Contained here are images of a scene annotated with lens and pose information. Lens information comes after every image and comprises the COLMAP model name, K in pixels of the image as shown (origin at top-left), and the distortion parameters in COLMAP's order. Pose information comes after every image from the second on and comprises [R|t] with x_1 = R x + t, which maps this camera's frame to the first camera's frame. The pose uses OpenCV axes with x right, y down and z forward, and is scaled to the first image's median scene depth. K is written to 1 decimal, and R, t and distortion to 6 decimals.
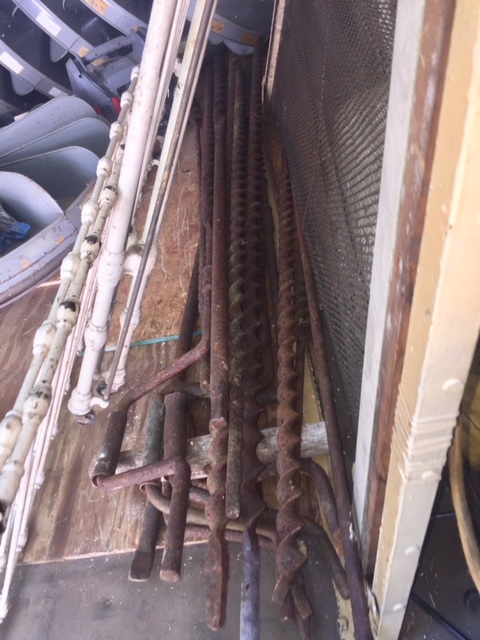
lens RADIAL K [[548.4, 0, 236.9], [0, 548.4, 314.7], [0, 0, 1]] dist [0.056369, -0.094587]
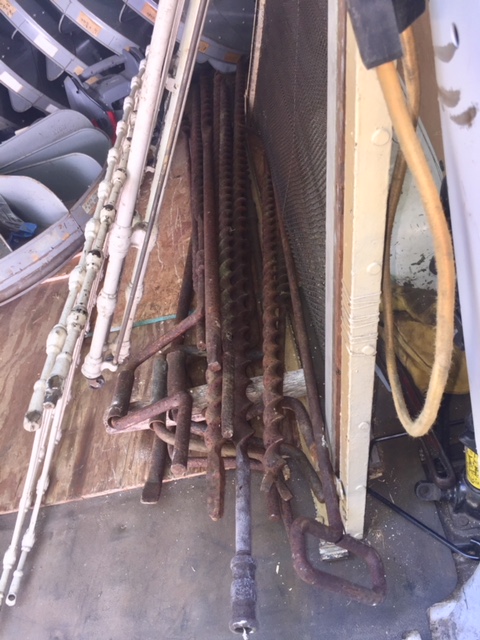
lens RADIAL K [[548.4, 0, 244.0], [0, 548.4, 322.5], [0, 0, 1]] dist [0.056369, -0.094587]
pose [[0.999201, -0.023944, 0.031989, -0.003098], [0.024716, 0.999408, -0.023953, 0.108268], [-0.031397, 0.024725, 0.999201, -0.167175]]
